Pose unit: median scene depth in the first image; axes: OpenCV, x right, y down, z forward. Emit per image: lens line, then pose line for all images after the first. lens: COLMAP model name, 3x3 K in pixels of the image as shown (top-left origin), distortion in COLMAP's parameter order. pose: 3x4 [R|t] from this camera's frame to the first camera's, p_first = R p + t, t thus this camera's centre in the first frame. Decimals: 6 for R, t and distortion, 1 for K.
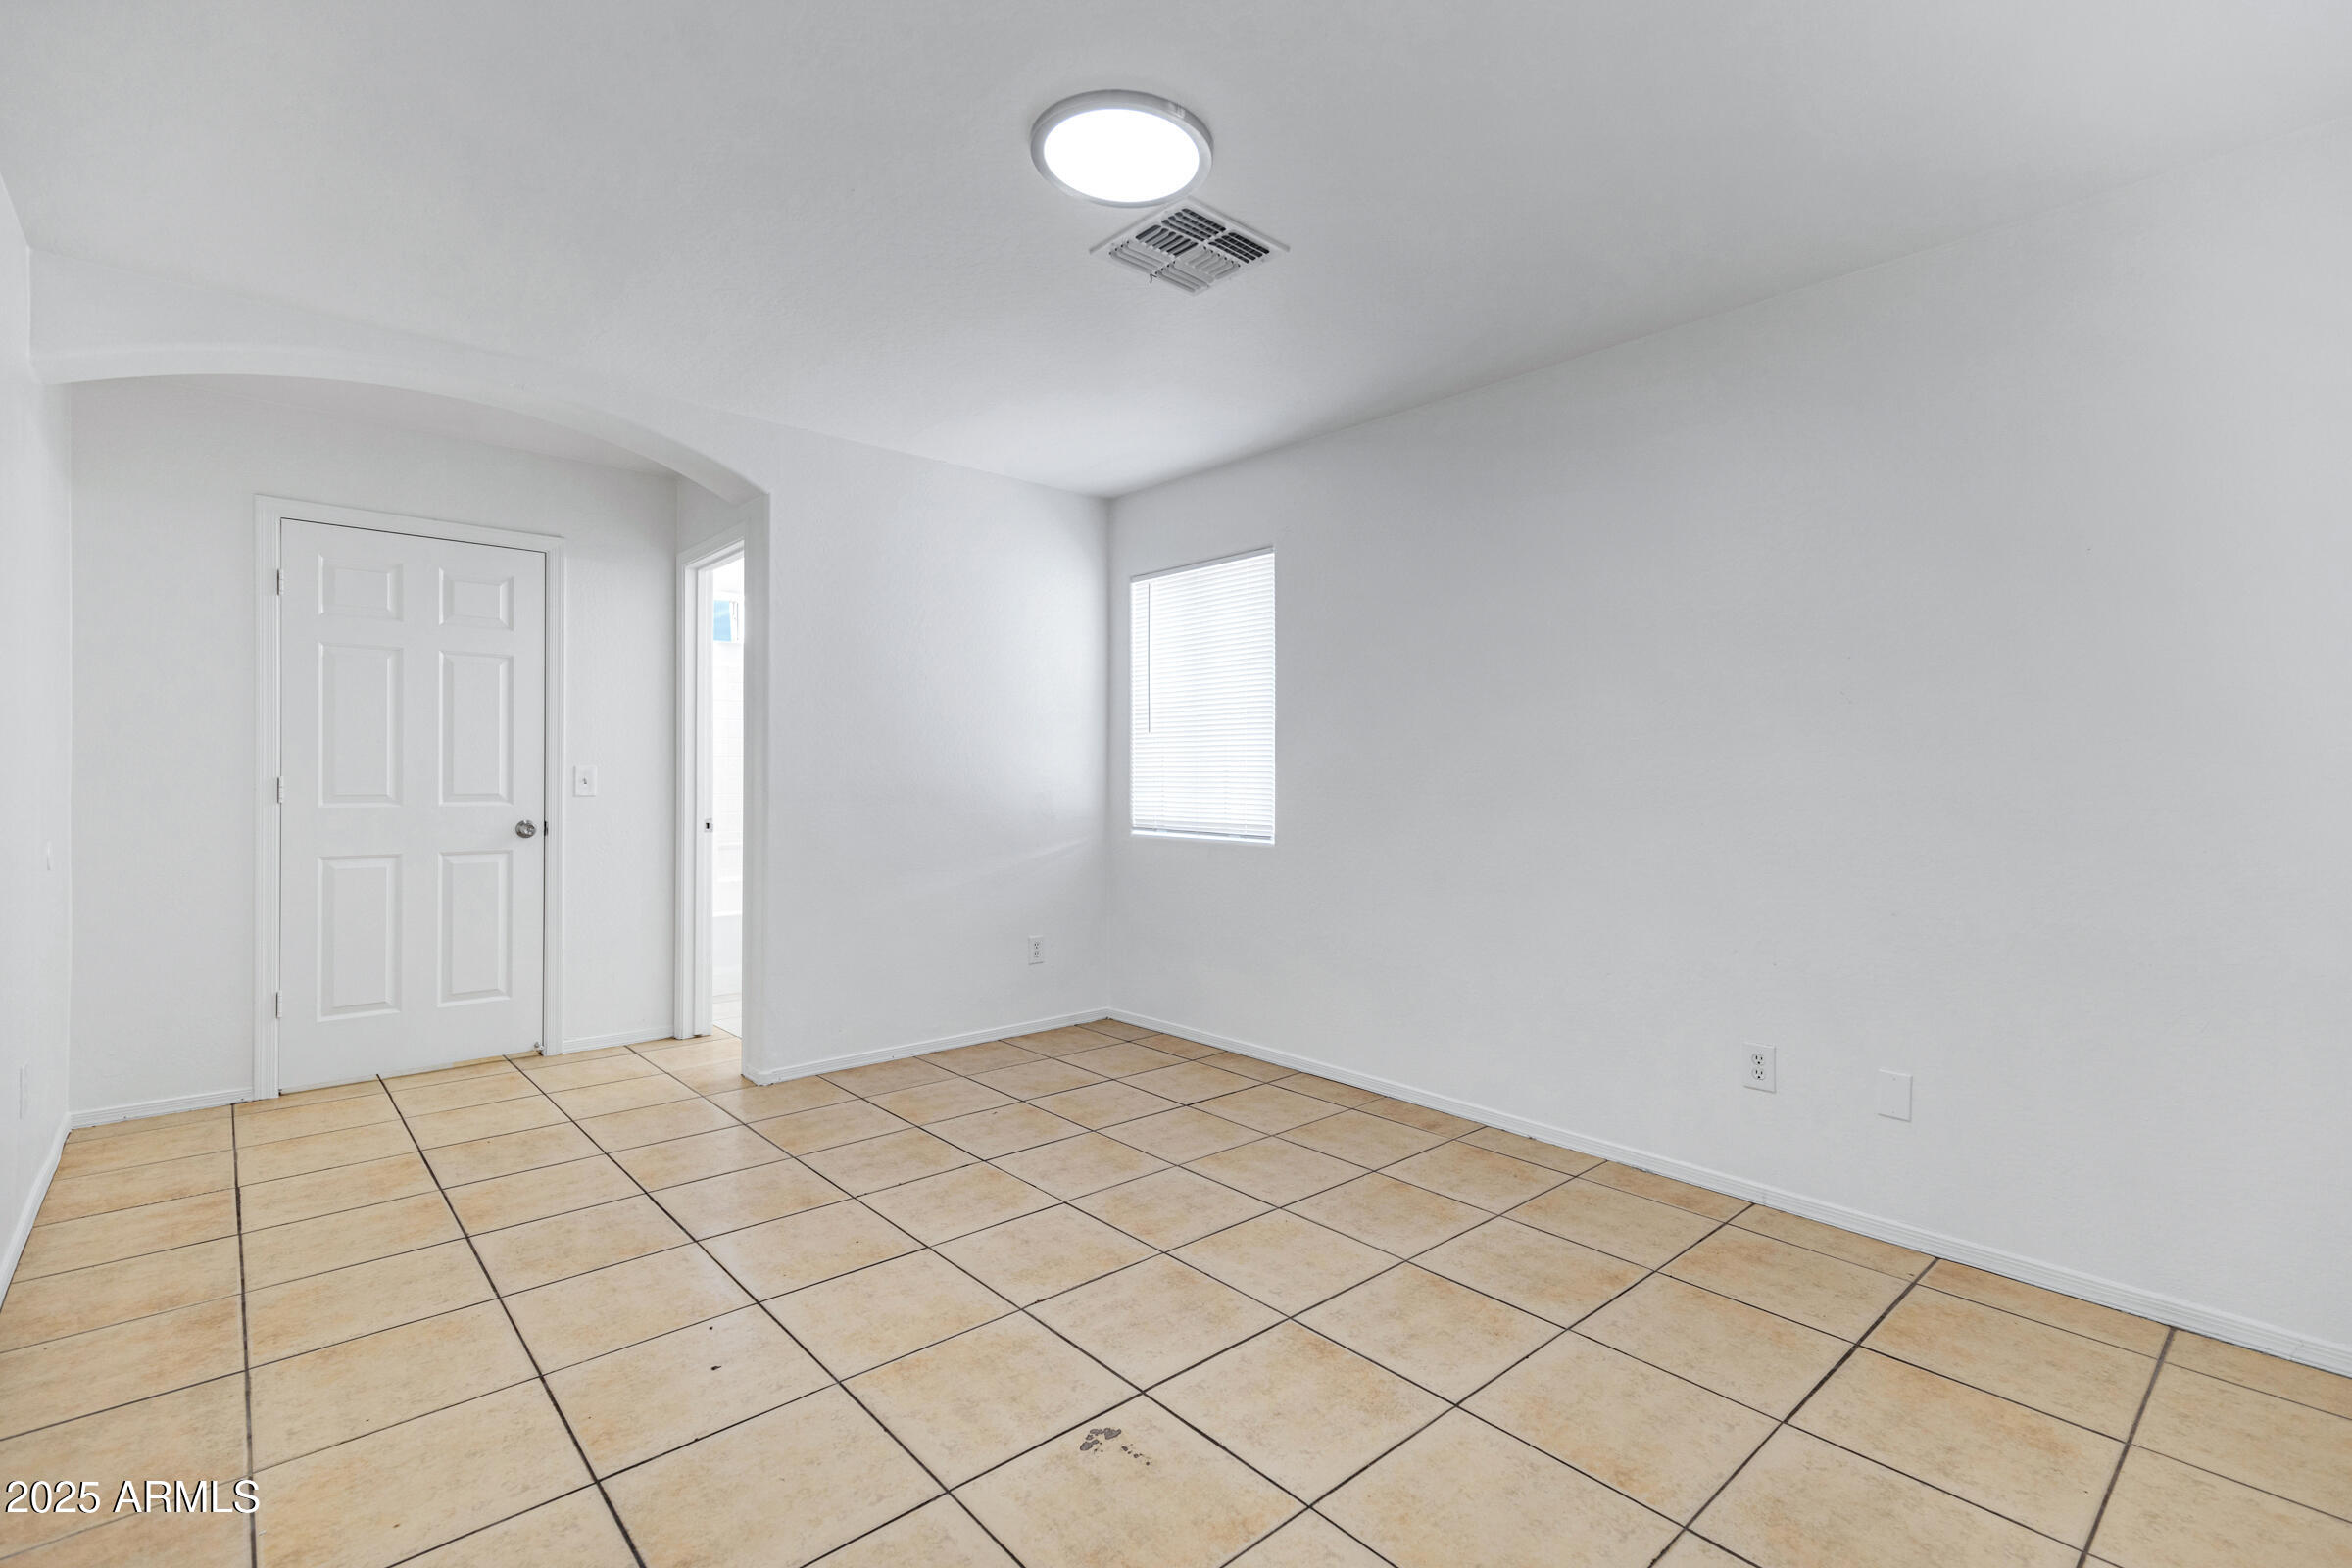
lens RADIAL K [[1074.3, 0, 1185.6], [0, 1074.3, 786.5], [0, 0, 1]] dist [0.007653, -0.000475]
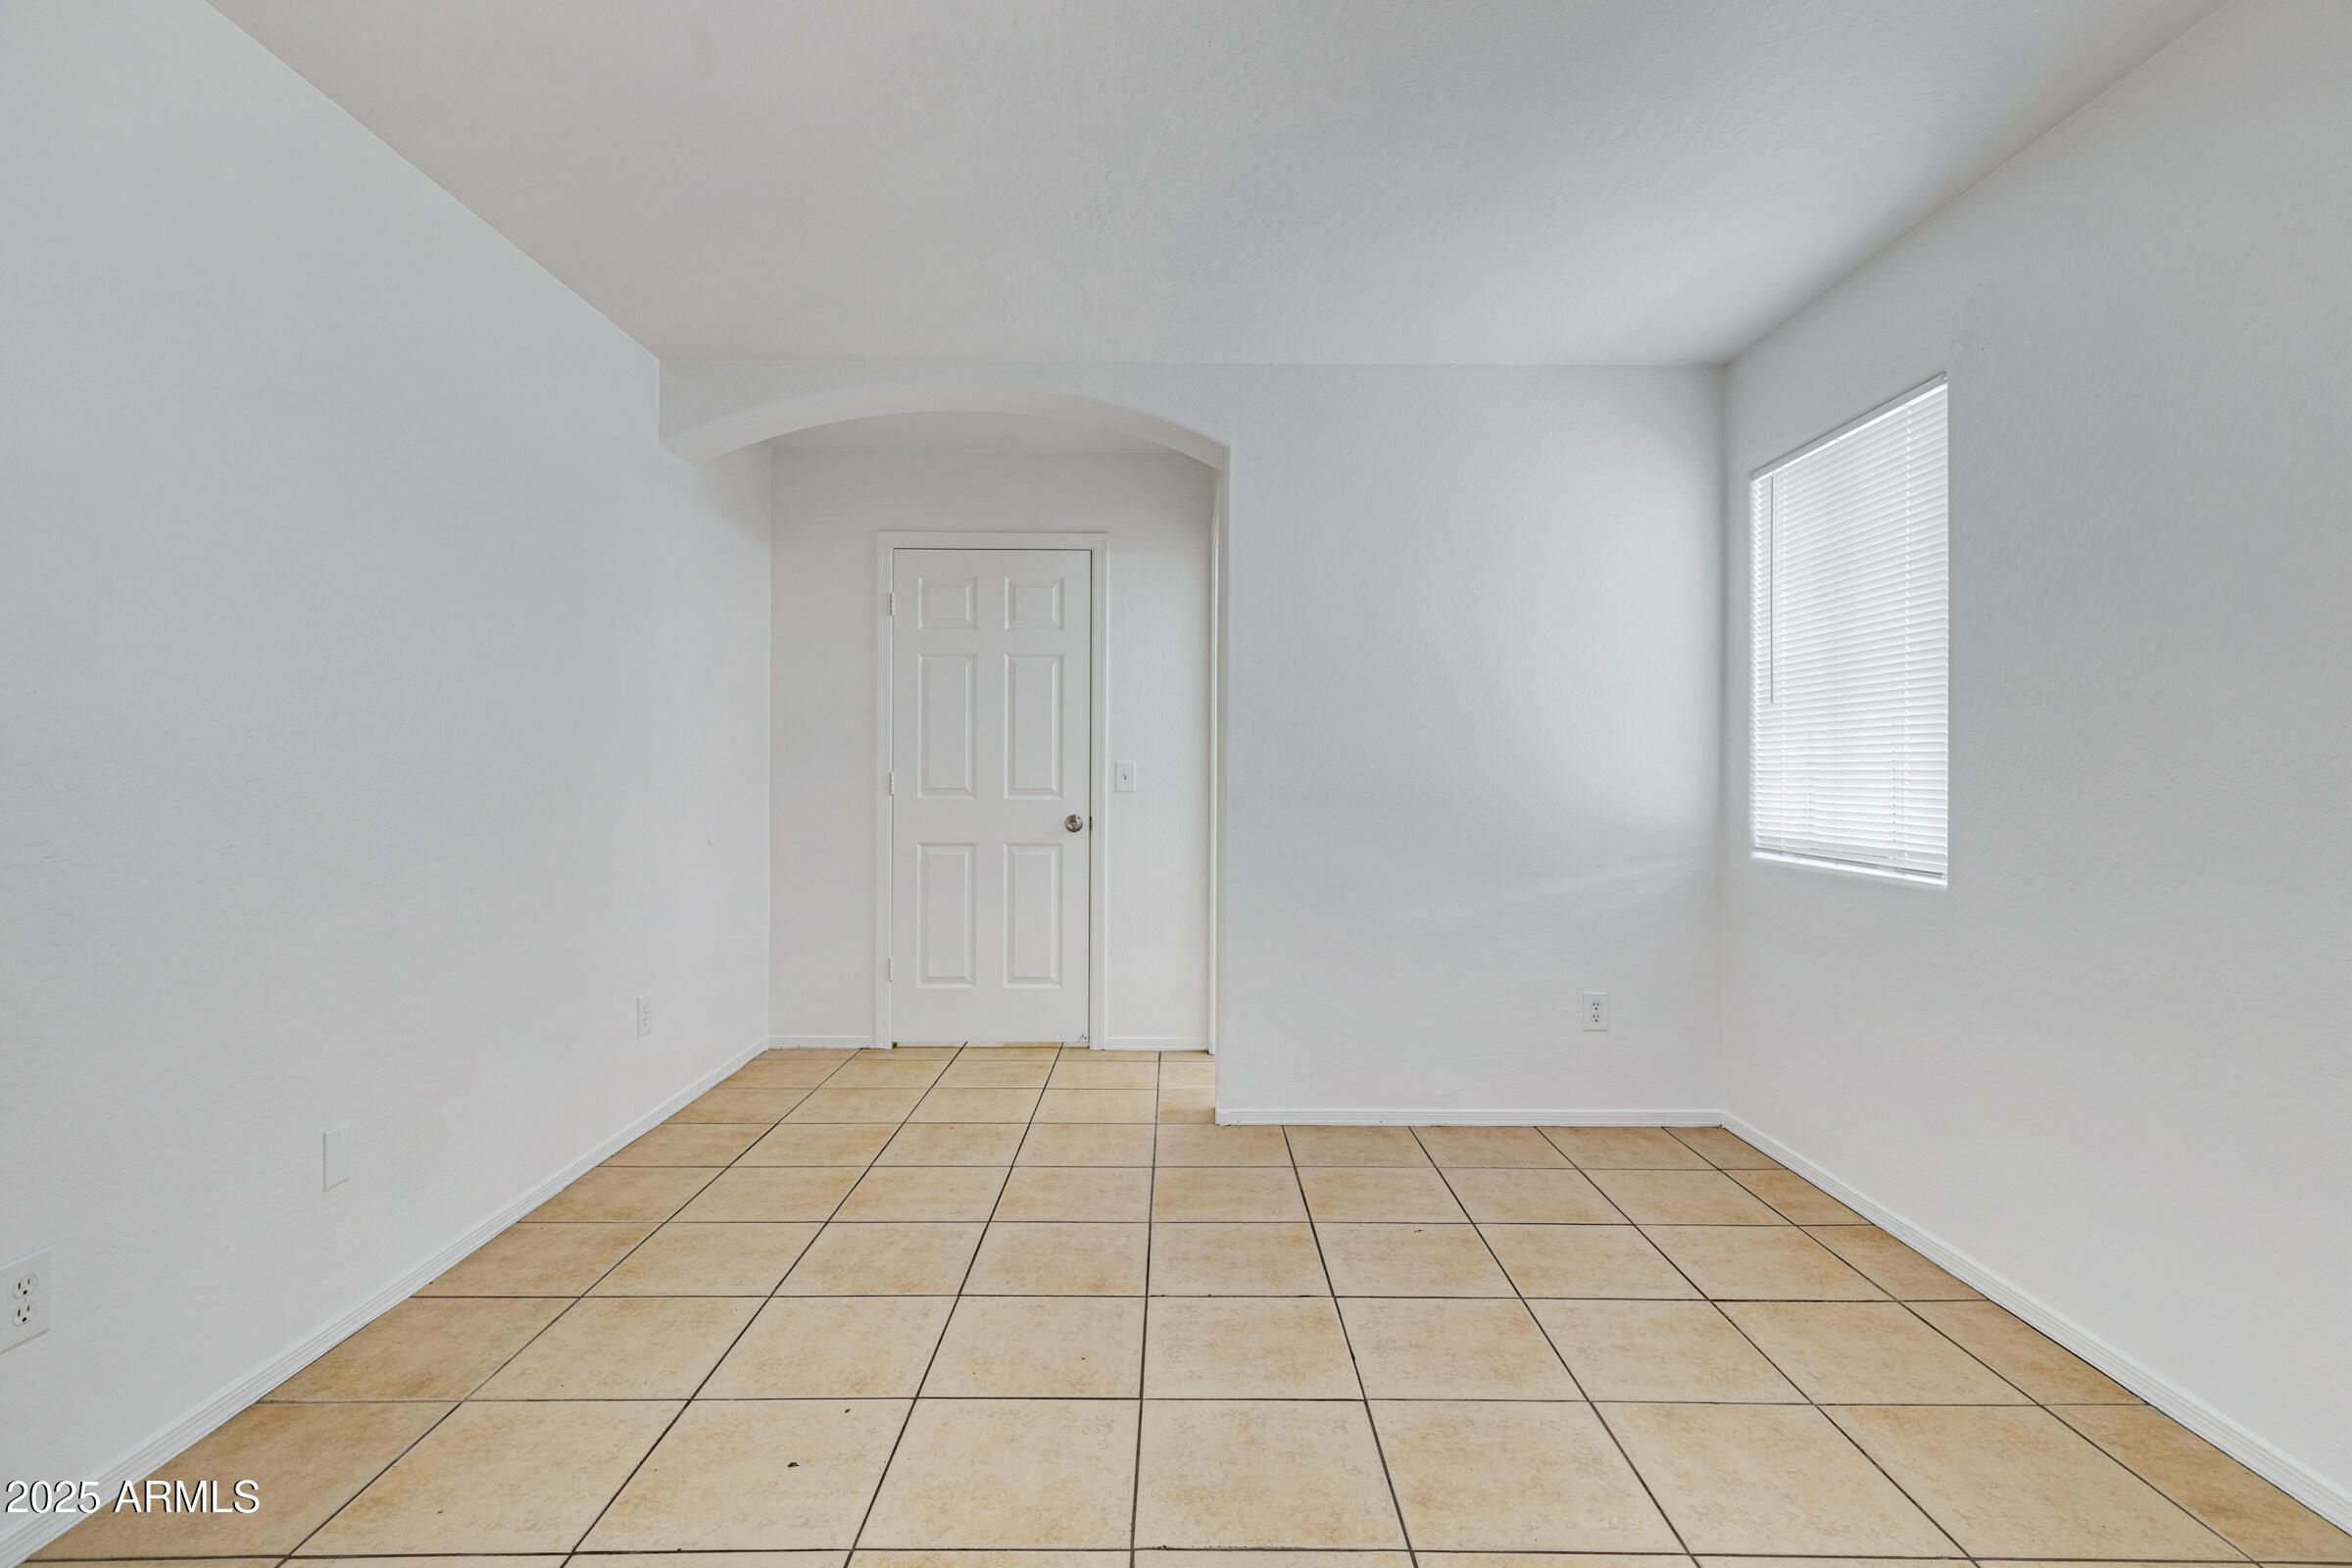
lens RADIAL K [[1161.8, 0, 1163.3], [0, 1161.8, 774.9], [0, 0, 1]] dist [0.006326, 0.001285]
pose [[0.733871, 0.000277, -0.679289, 0.209302], [-0.005582, 0.999969, -0.005622, -0.000735], [0.679266, 0.007917, 0.733849, 0.268632]]
